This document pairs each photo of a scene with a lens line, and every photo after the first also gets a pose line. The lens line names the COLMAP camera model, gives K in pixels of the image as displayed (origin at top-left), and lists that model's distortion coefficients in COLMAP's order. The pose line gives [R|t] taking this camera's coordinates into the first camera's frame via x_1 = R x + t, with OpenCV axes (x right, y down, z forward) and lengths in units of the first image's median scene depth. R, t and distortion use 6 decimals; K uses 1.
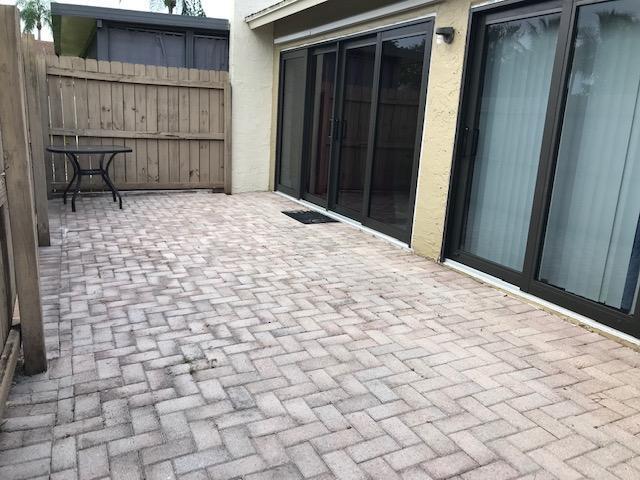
lens RADIAL K [[522.1, 0, 320.0], [0, 522.1, 240.0], [0, 0, 1]] dist [0.012450, -0.002005]
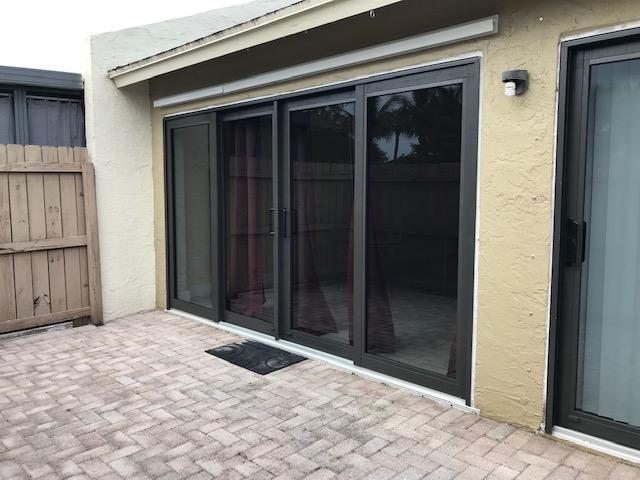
lens RADIAL K [[522.1, 0, 320.0], [0, 522.1, 240.0], [0, 0, 1]] dist [0.012450, -0.002005]
pose [[0.941389, -0.093779, 0.324025, -0.125338], [0.132223, 0.986294, -0.098697, -0.097711], [-0.310328, 0.135756, 0.940886, 0.287252]]
